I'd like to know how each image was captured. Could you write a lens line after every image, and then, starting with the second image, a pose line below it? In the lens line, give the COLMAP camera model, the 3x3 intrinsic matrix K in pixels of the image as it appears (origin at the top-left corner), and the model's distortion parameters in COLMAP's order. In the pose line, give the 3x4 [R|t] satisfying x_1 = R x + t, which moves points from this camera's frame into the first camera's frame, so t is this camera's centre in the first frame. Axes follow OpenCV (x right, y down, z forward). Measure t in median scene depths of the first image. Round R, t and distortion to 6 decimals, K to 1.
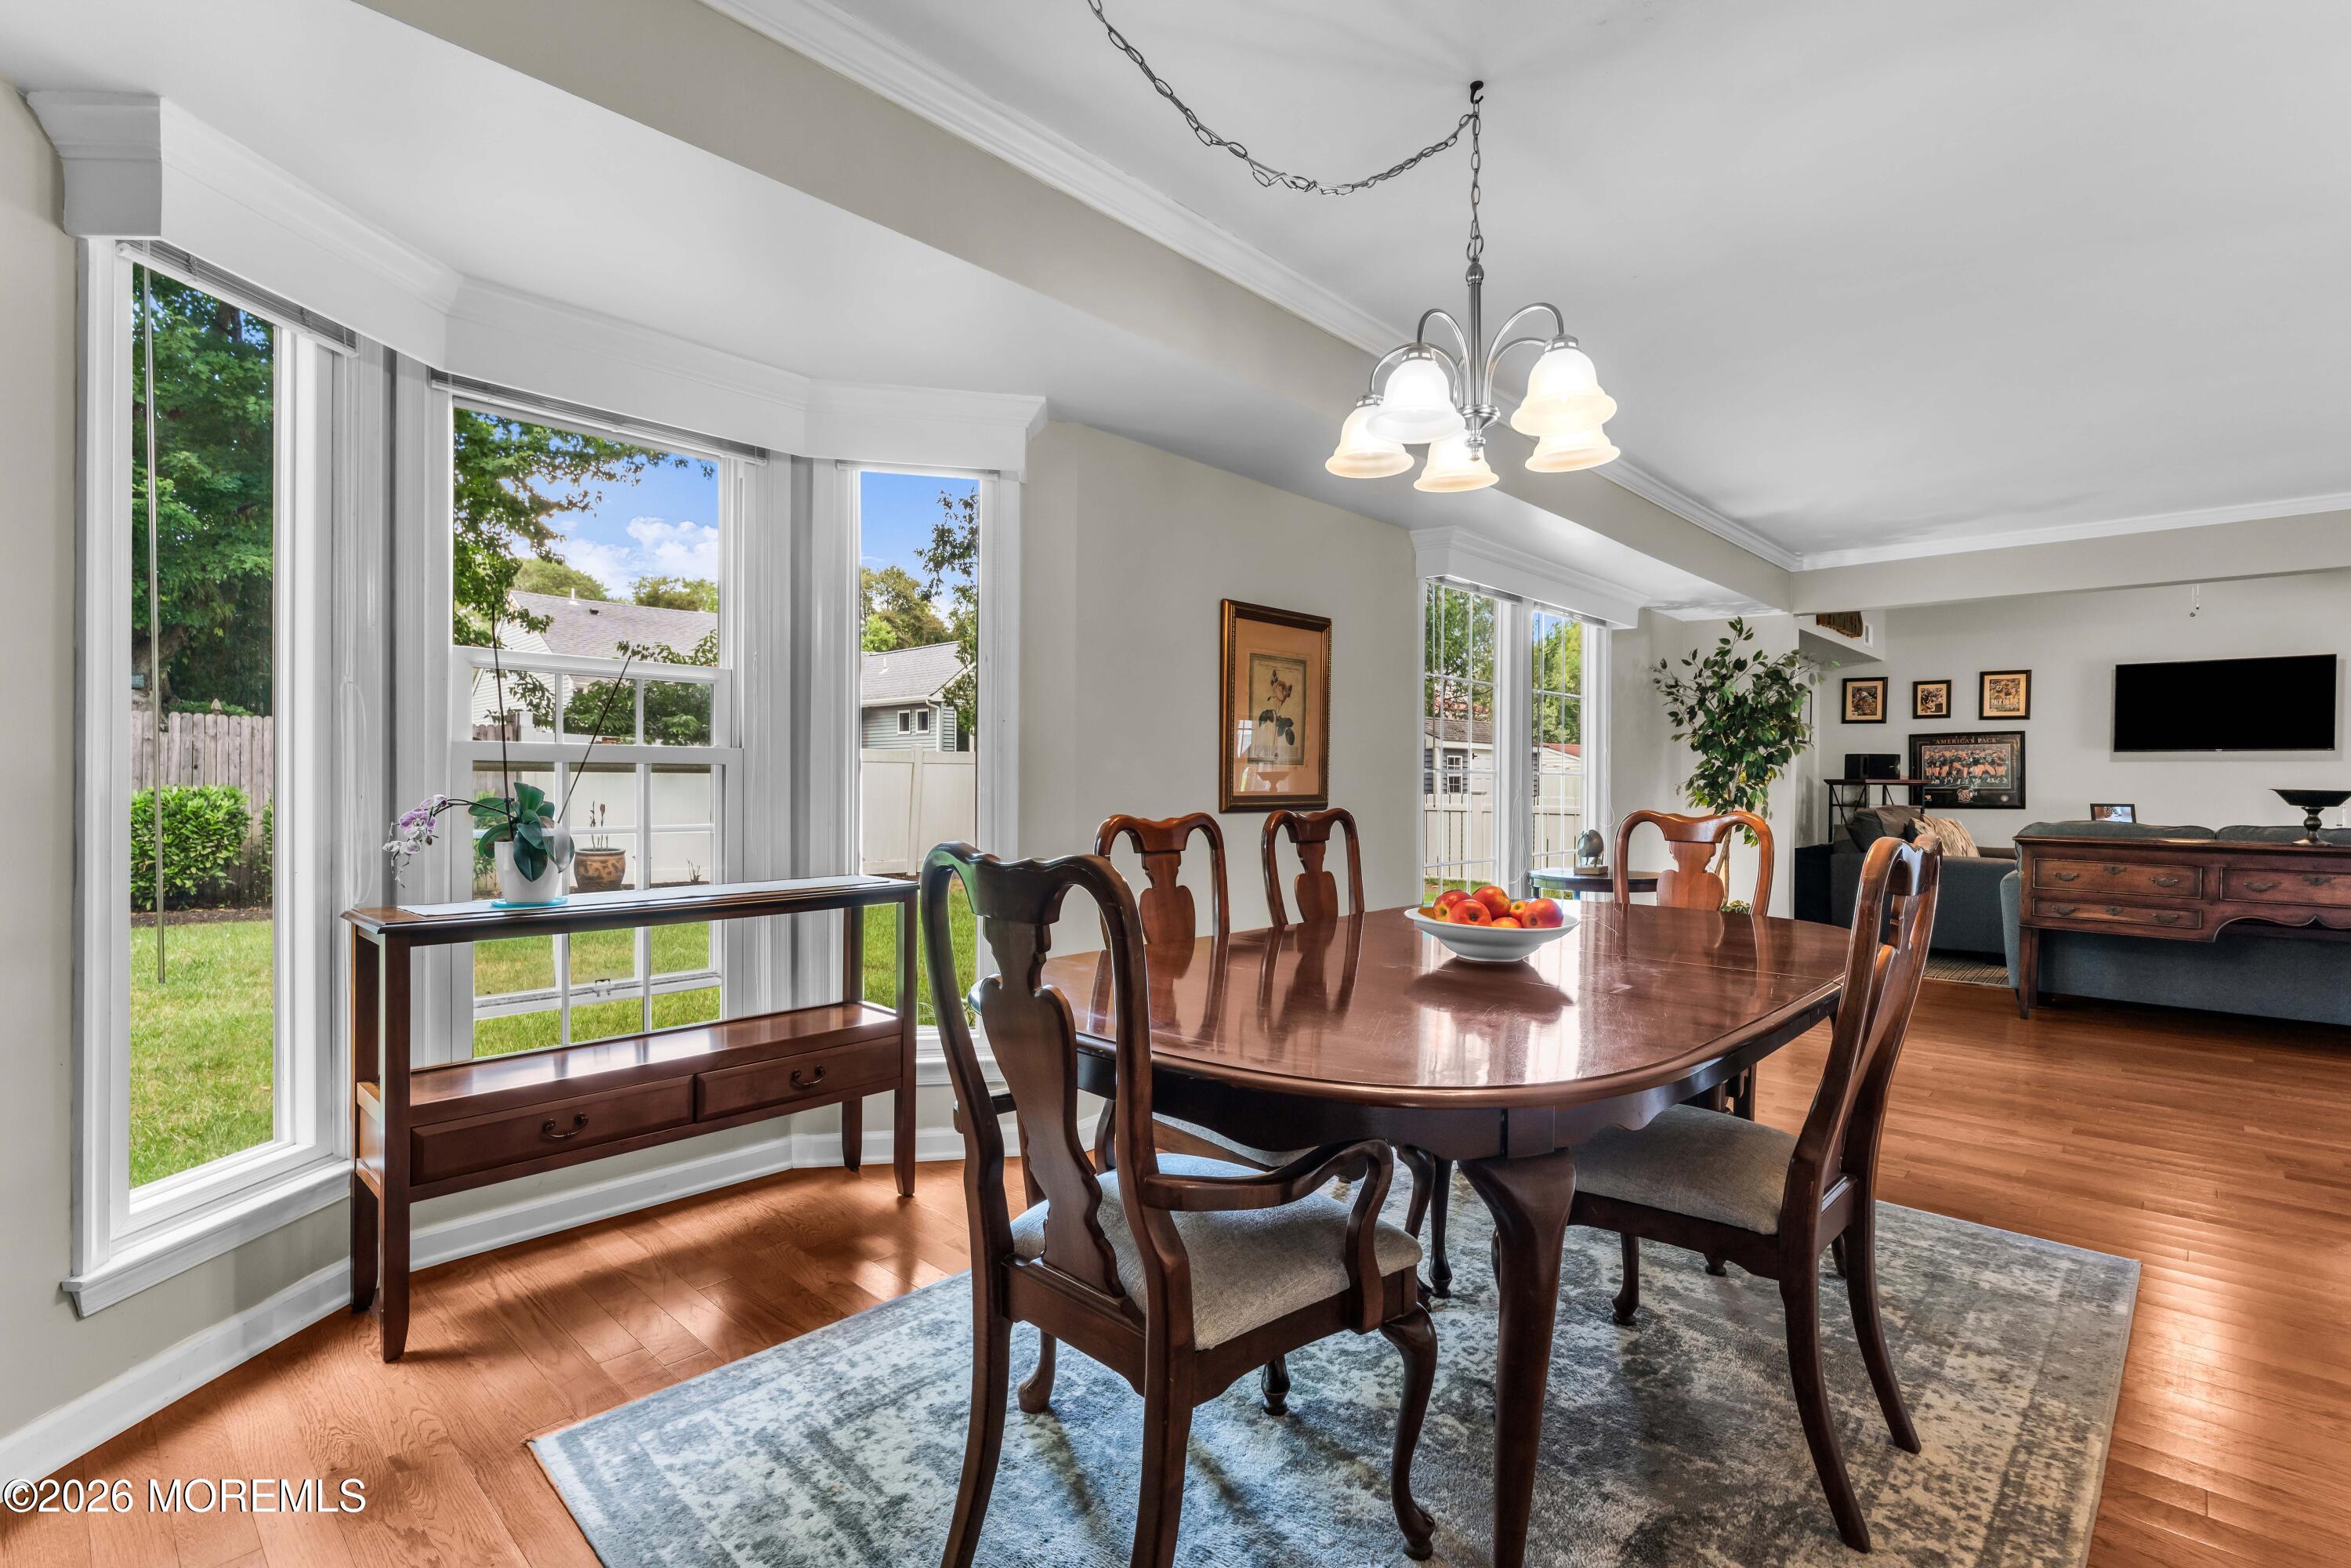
lens RADIAL K [[1086.5, 0, 1175.5], [0, 1086.5, 784.0], [0, 0, 1]] dist [-0.001737, -0.000288]
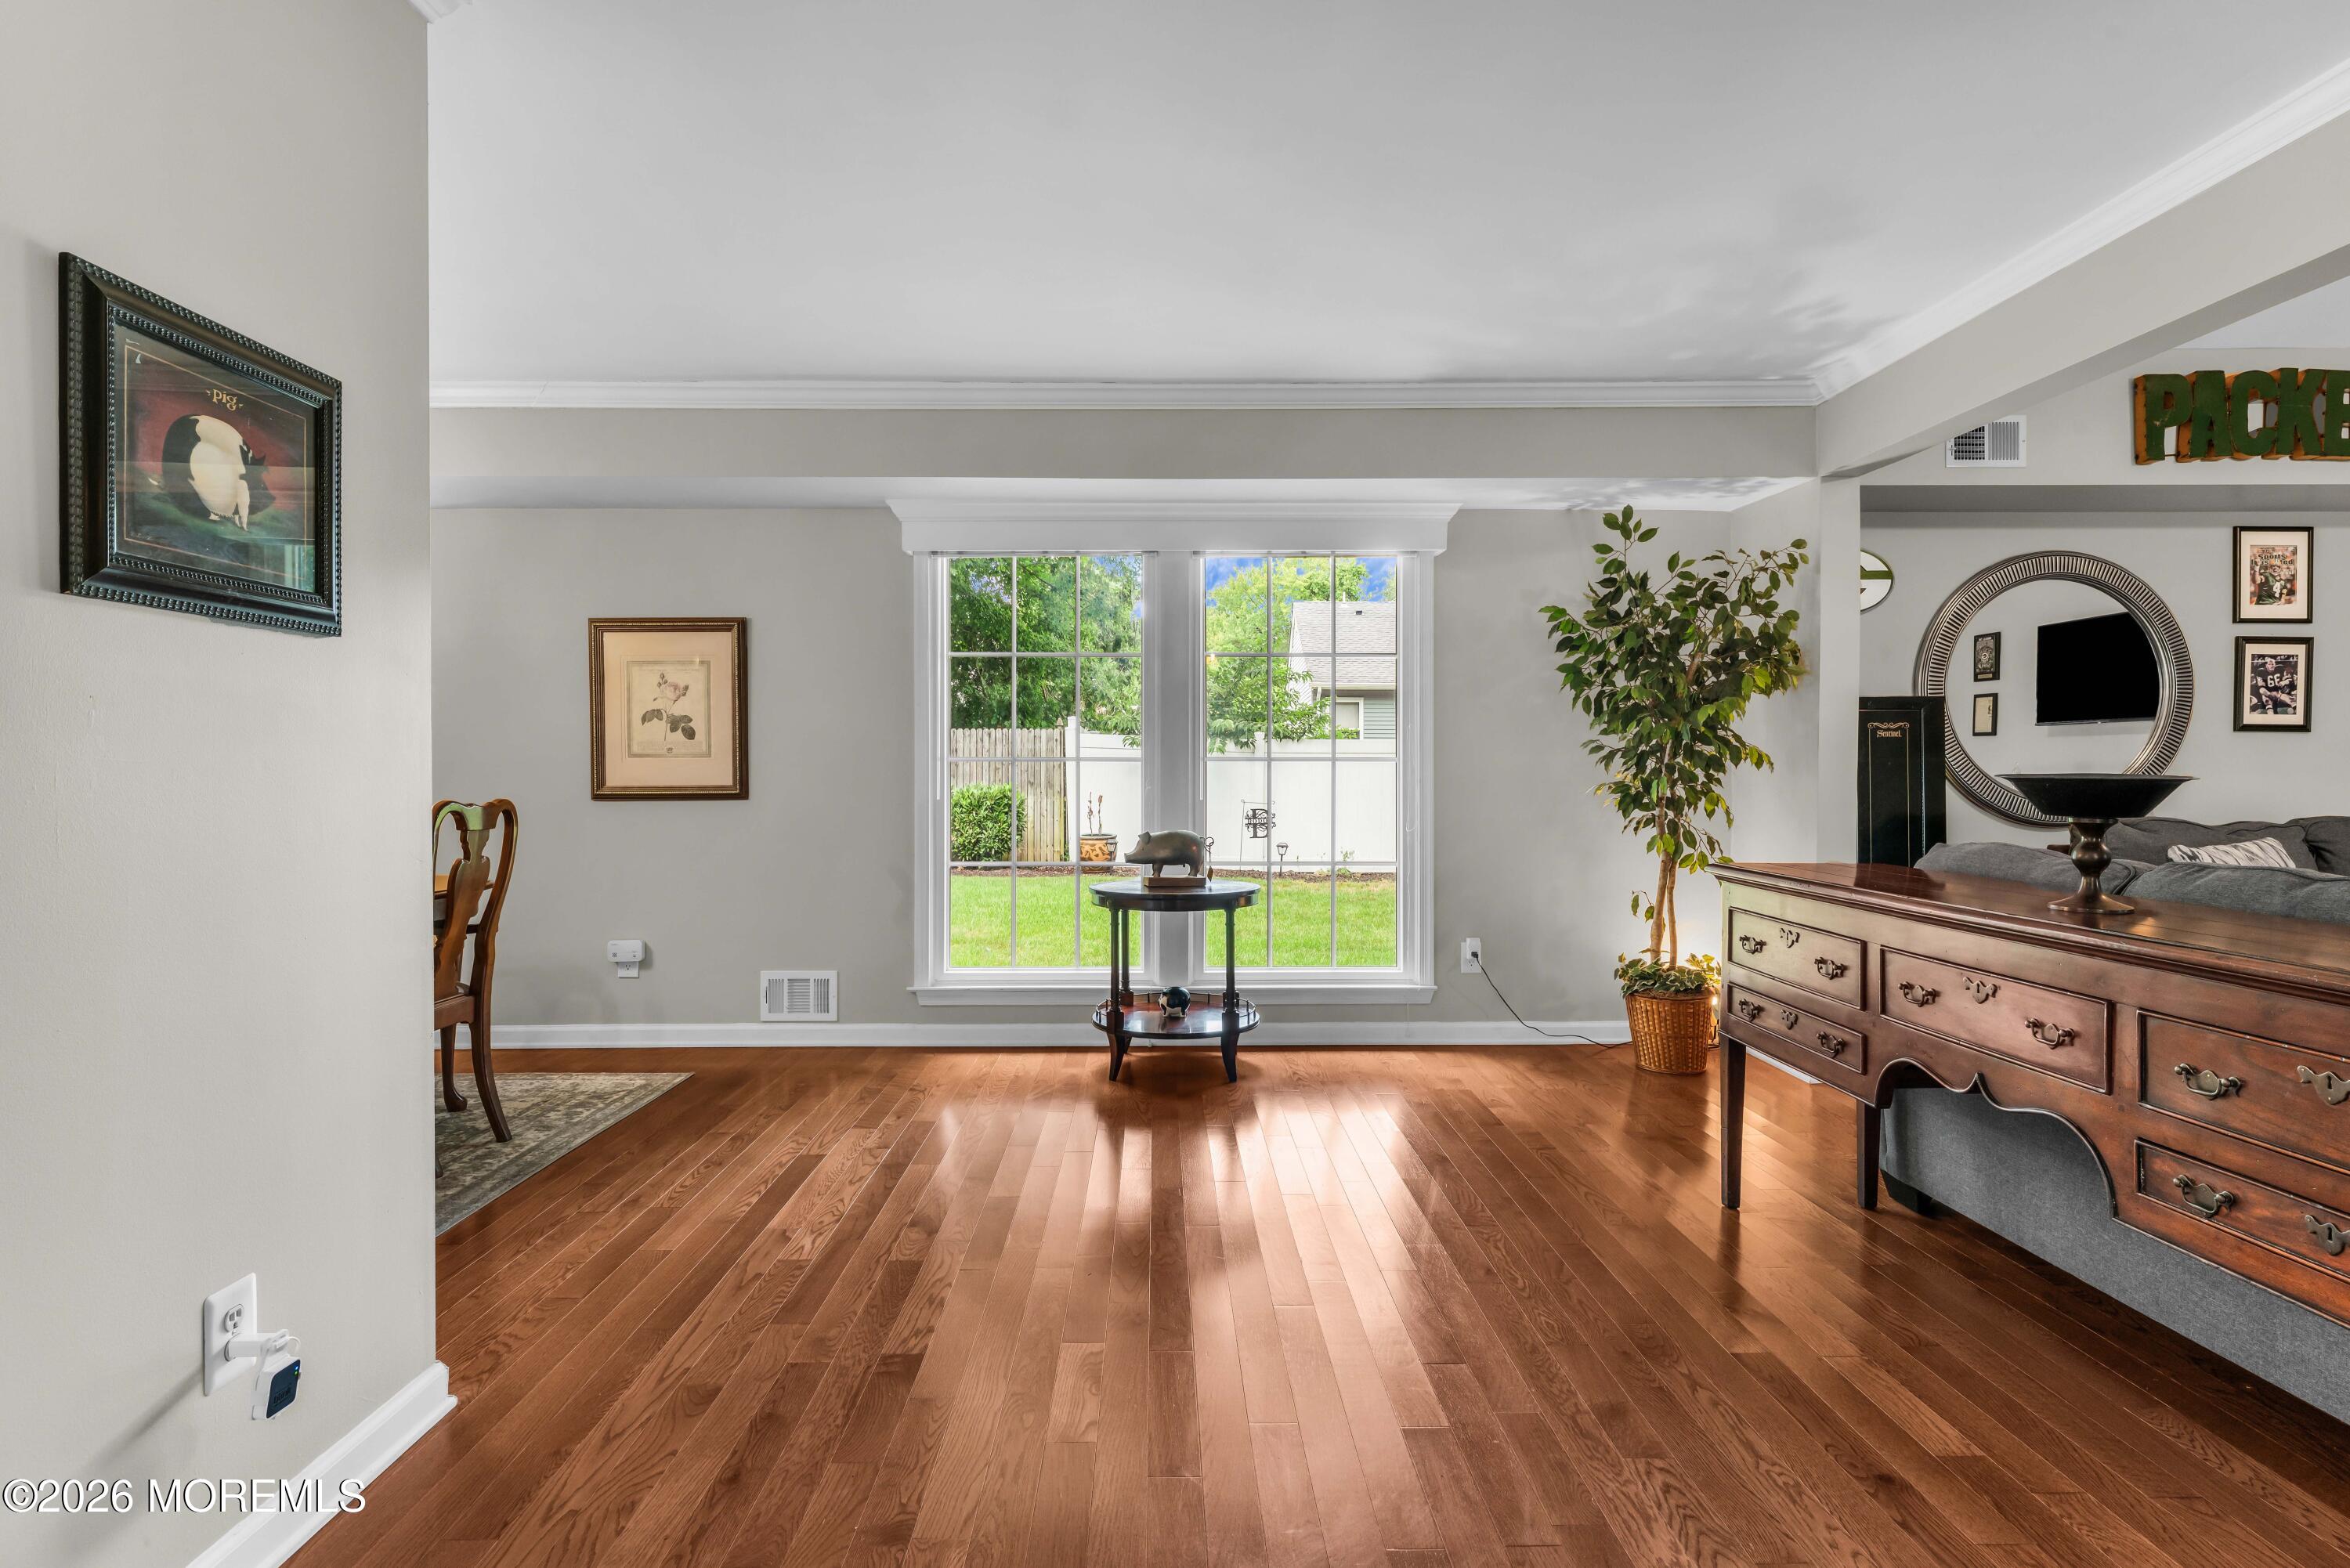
lens RADIAL K [[1211.4, 0, 1172.3], [0, 1211.4, 778.4], [0, 0, 1]] dist [-0.000714, 0.000263]
pose [[0.695052, -0.003370, -0.718952, 0.609361], [0.003765, 0.999992, -0.001047, 0.002855], [0.718950, -0.001979, 0.695059, 0.231005]]
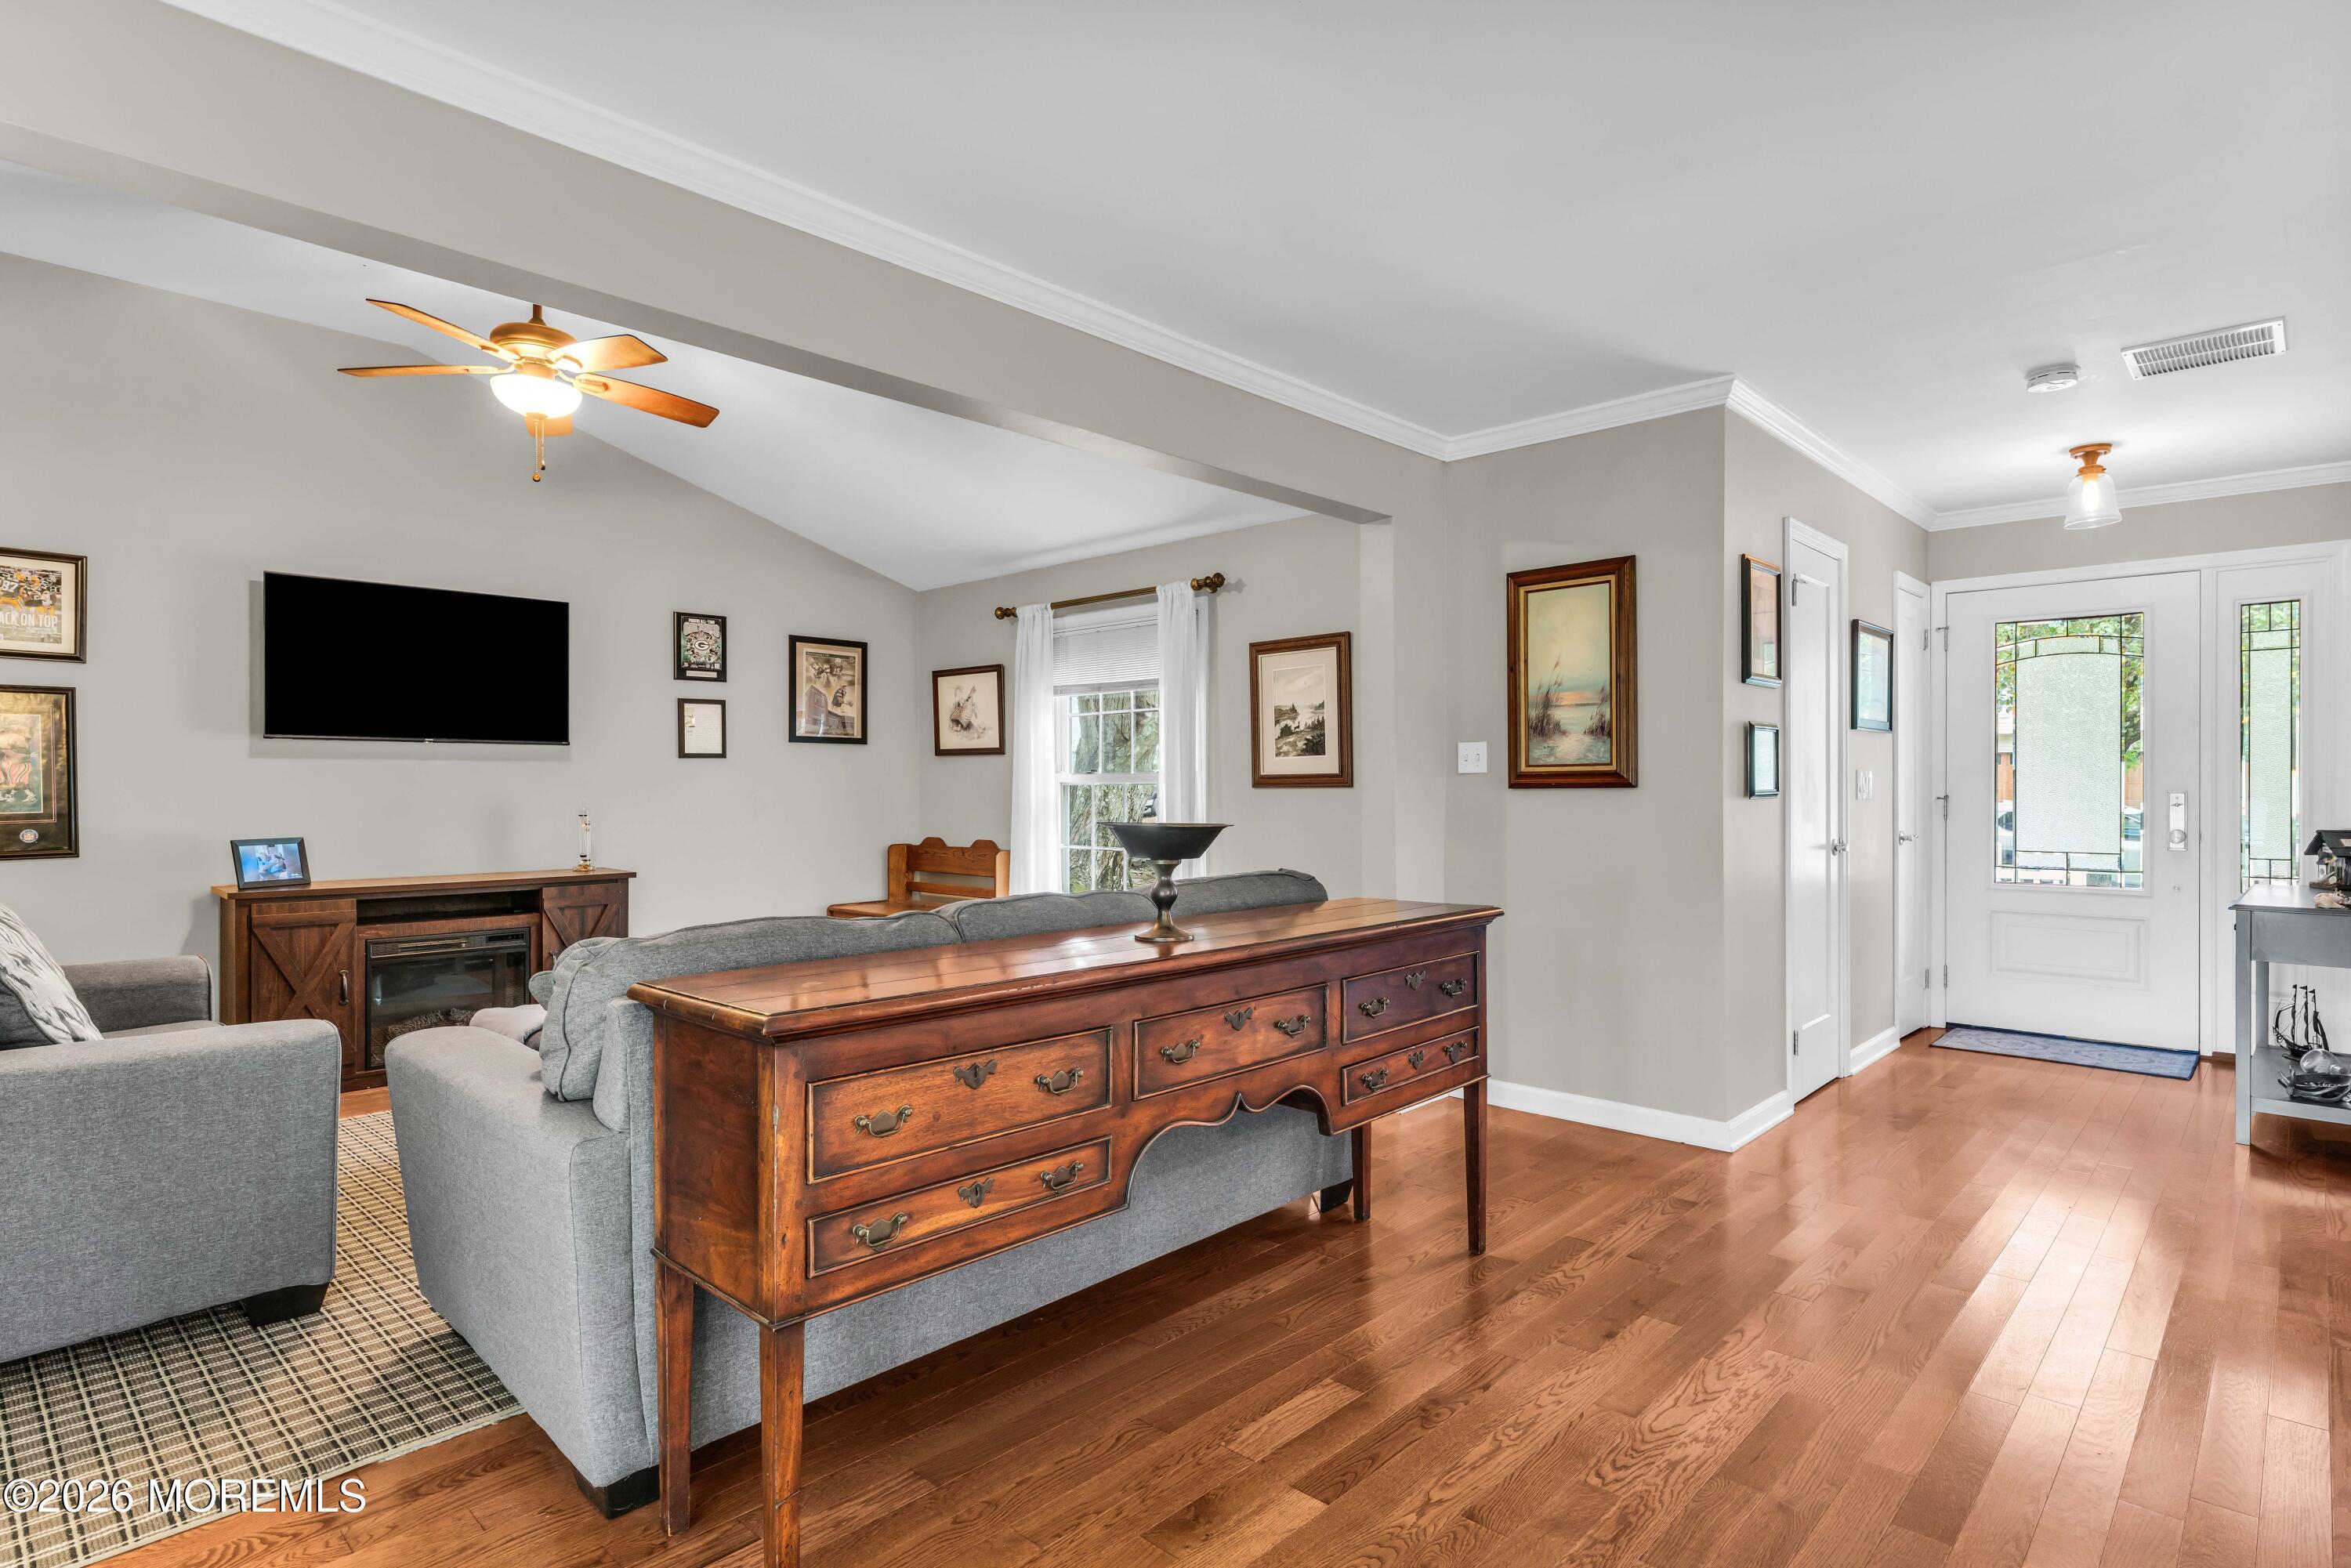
lens RADIAL K [[1205.8, 0, 1171.3], [0, 1205.8, 786.0], [0, 0, 1]] dist [-0.002306, -0.000113]
pose [[0.006120, -0.009536, 0.999936, 0.275054], [0.006739, 0.999932, 0.009494, -0.008994], [-0.999959, 0.006680, 0.006184, 0.532480]]
